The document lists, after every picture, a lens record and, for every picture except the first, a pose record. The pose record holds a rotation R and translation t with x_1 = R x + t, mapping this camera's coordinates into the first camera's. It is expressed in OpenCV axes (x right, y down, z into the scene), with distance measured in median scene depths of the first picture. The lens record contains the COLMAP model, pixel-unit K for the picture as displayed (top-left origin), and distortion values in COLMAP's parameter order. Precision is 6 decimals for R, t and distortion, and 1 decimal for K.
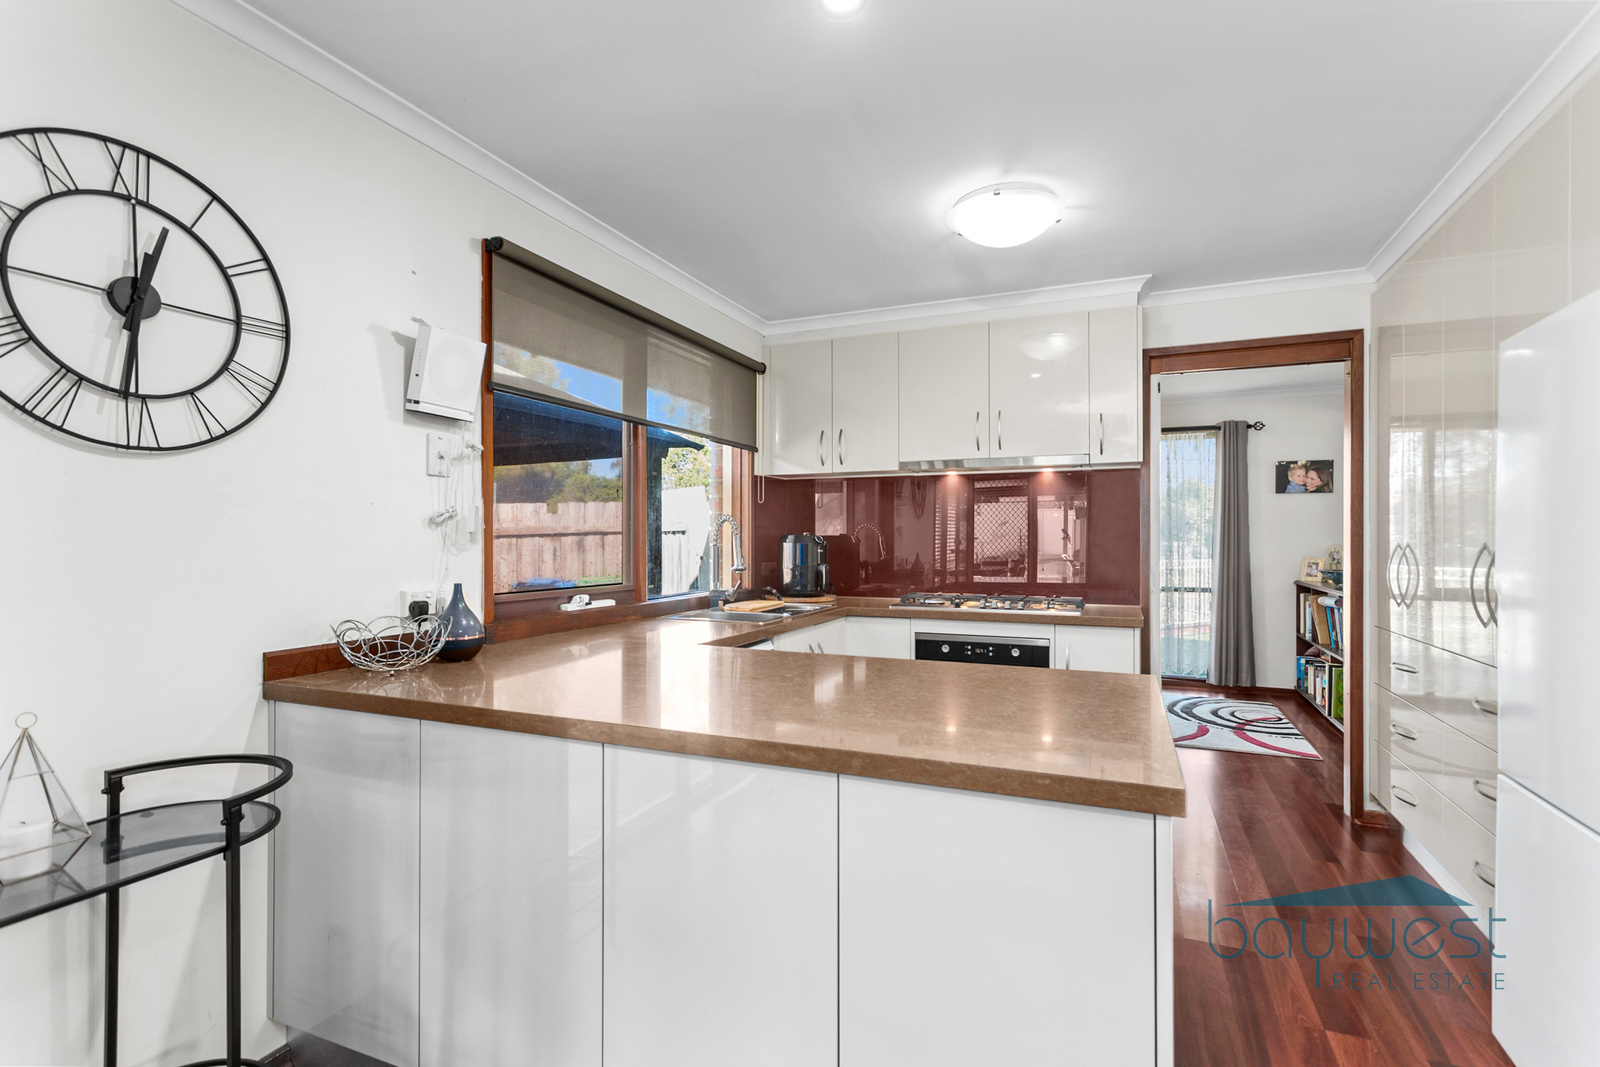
lens RADIAL K [[752.0, 0, 798.9], [0, 752.0, 535.6], [0, 0, 1]] dist [0.009479, 0.000329]
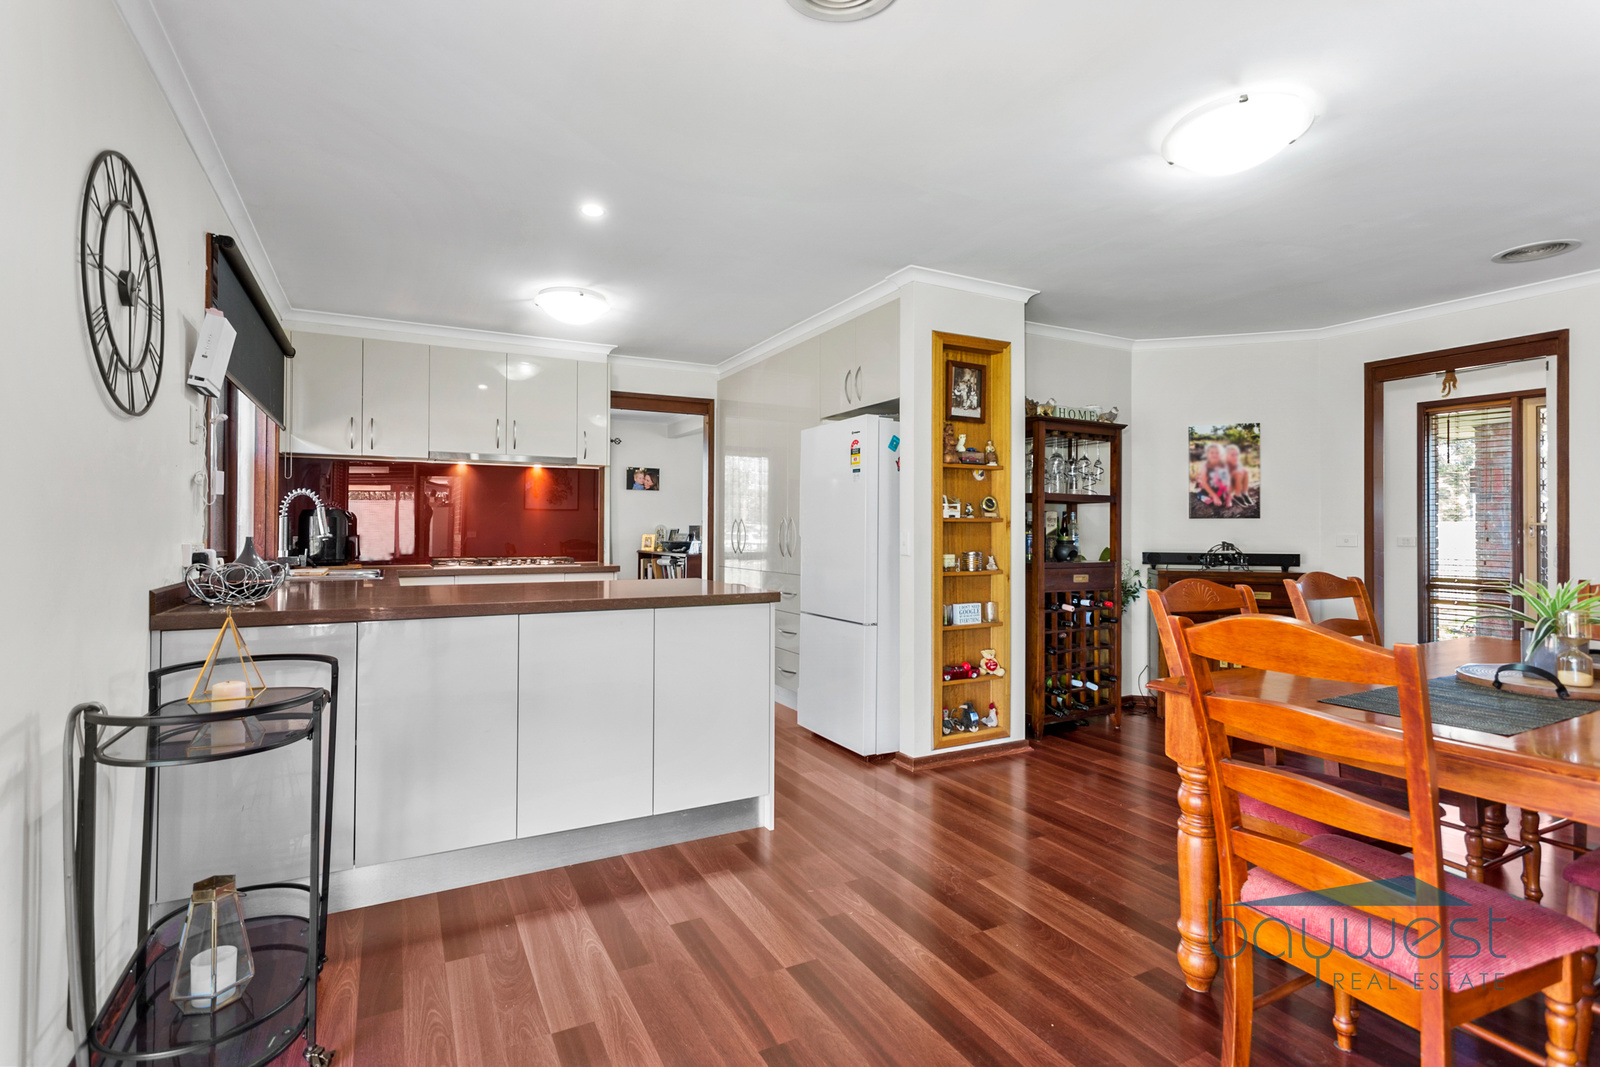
lens RADIAL K [[752.0, 0, 802.0], [0, 752.0, 523.3], [0, 0, 1]] dist [0.009479, 0.000329]
pose [[0.620259, 0.002303, 0.784394, -0.484267], [0.003256, 0.999980, -0.005510, 0.029313], [-0.784390, 0.005972, 0.620239, -0.244338]]
